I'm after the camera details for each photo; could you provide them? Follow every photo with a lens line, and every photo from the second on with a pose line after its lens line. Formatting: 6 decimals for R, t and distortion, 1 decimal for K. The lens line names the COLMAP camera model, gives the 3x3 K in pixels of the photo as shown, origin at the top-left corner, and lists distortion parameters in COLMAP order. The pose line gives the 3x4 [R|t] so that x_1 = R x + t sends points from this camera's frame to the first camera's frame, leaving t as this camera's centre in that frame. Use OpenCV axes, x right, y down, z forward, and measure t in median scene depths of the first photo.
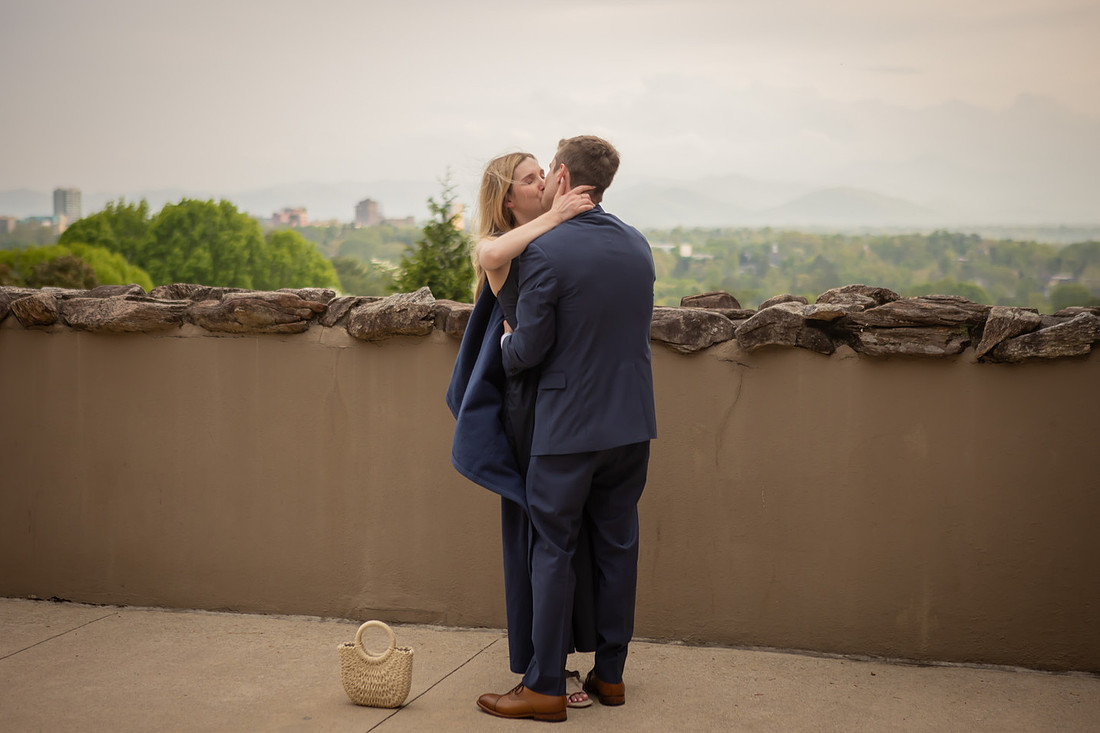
lens RADIAL K [[1915.7, 0, 550.0], [0, 1915.7, 366.5], [0, 0, 1]] dist [0.096154, 0.059628]
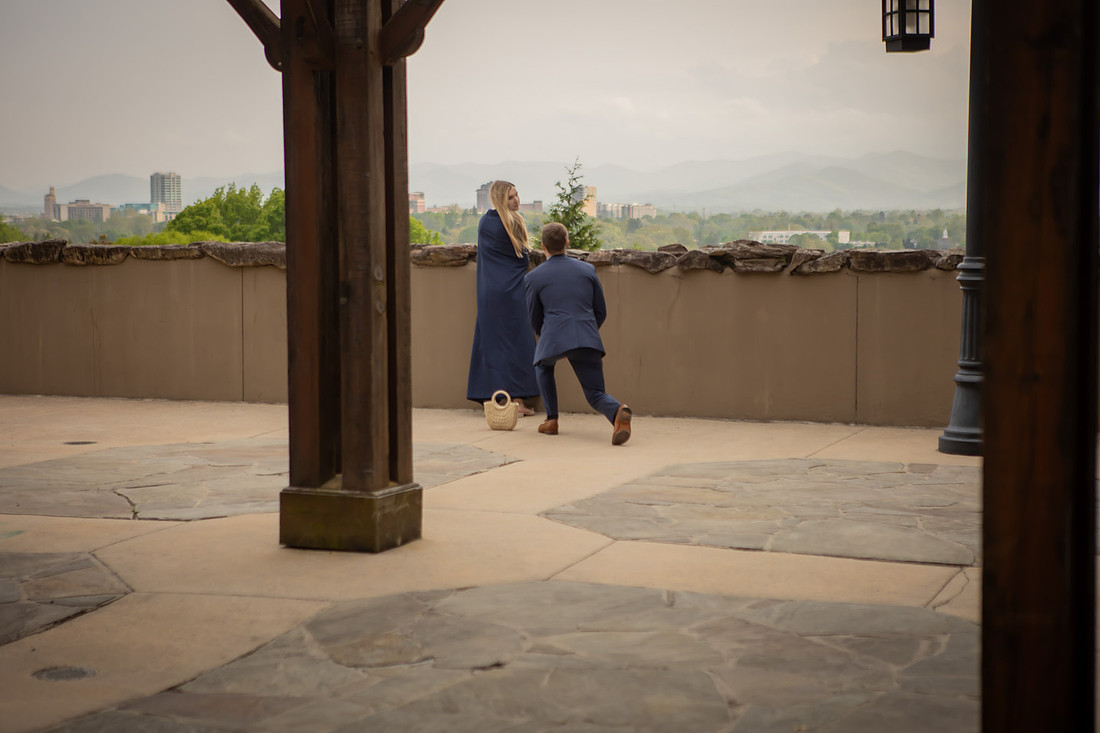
lens RADIAL K [[2150.8, 0, 543.4], [0, 2150.8, 405.7], [0, 0, 1]] dist [0.163873, -0.292157]
pose [[0.997520, 0.000541, -0.070384, 0.115070], [0.000645, 0.999858, 0.016829, 0.094989], [0.070383, -0.016832, 0.997378, -1.281670]]
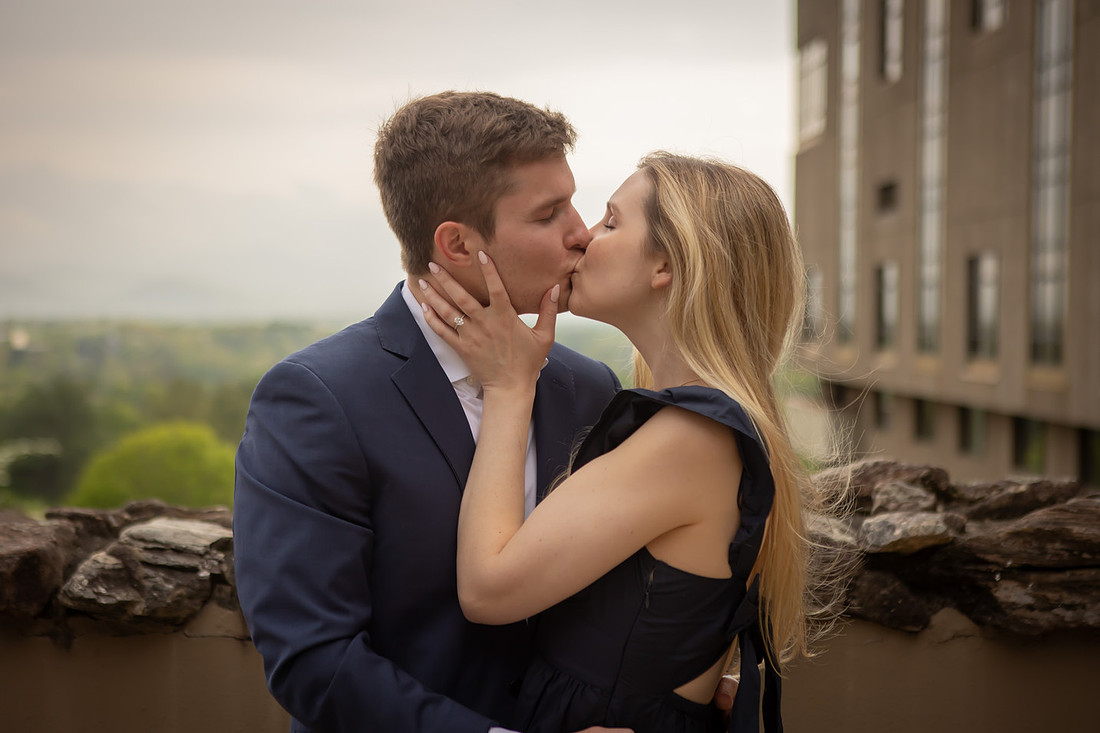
lens RADIAL K [[1861.3, 0, 550.0], [0, 1861.3, 366.5], [0, 0, 1]] dist [0.050148, 0.120554]
pose [[0.939904, -0.010447, 0.341278, -0.076708], [0.025847, 0.998841, -0.040609, -0.050431], [-0.340459, 0.046989, 0.939085, 0.609346]]
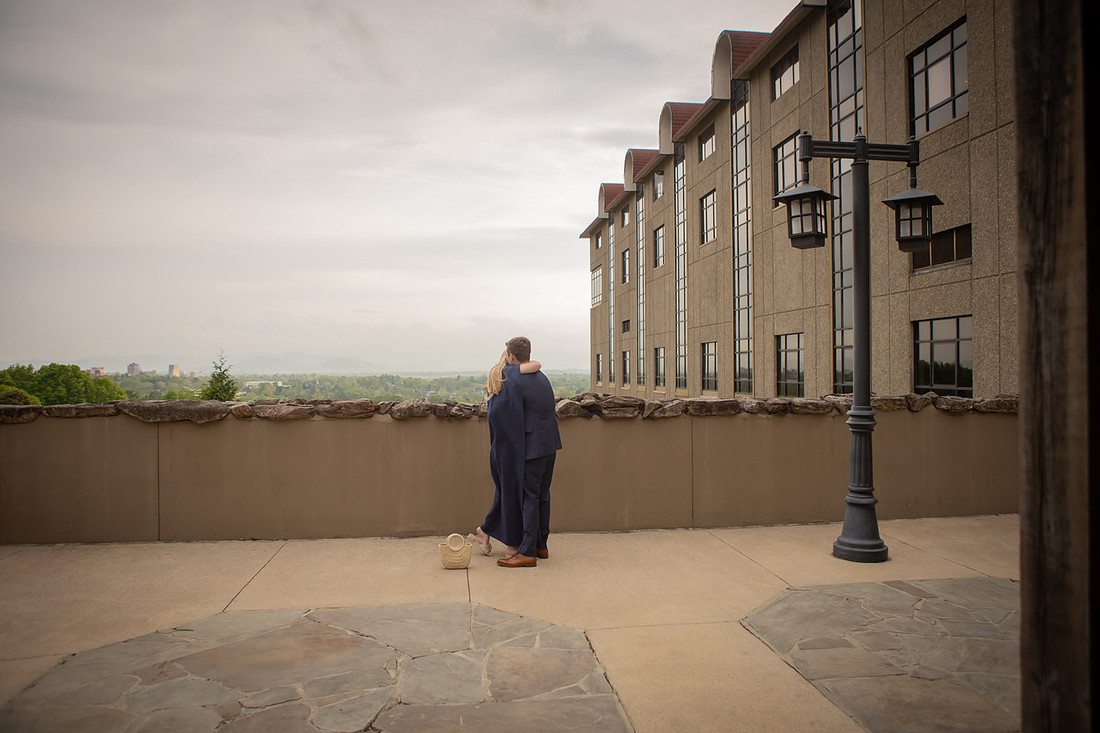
lens RADIAL K [[766.0, 0, 550.0], [0, 766.0, 366.5], [0, 0, 1]] dist [-0.114293, 0.083737]
pose [[0.913448, -0.006756, 0.406899, -0.327665], [0.039695, 0.996574, -0.072564, -0.003368], [-0.405014, 0.082435, 0.910587, 0.050650]]
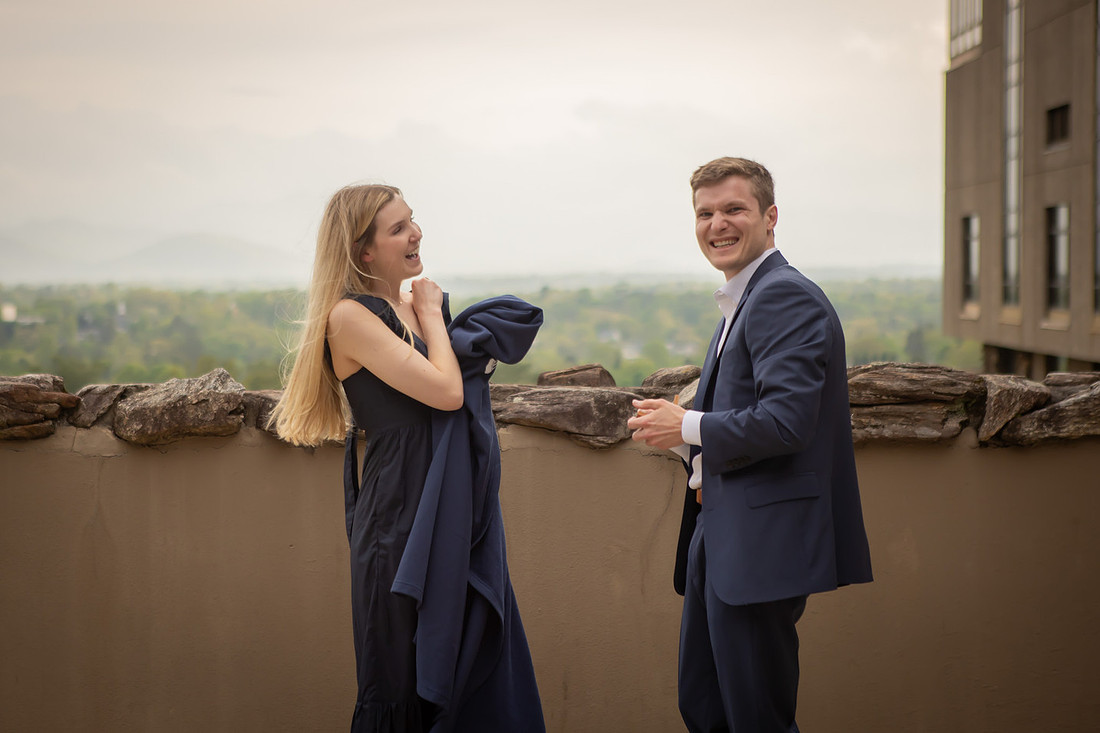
lens RADIAL K [[2337.9, 0, 485.1], [0, 2337.9, 370.3], [0, 0, 1]] dist [0.140984, 0.407740]
pose [[0.962627, -0.026382, 0.269542, -0.218989], [0.035777, 0.998909, -0.030003, -0.011181], [-0.268457, 0.038525, 0.962521, 0.123965]]
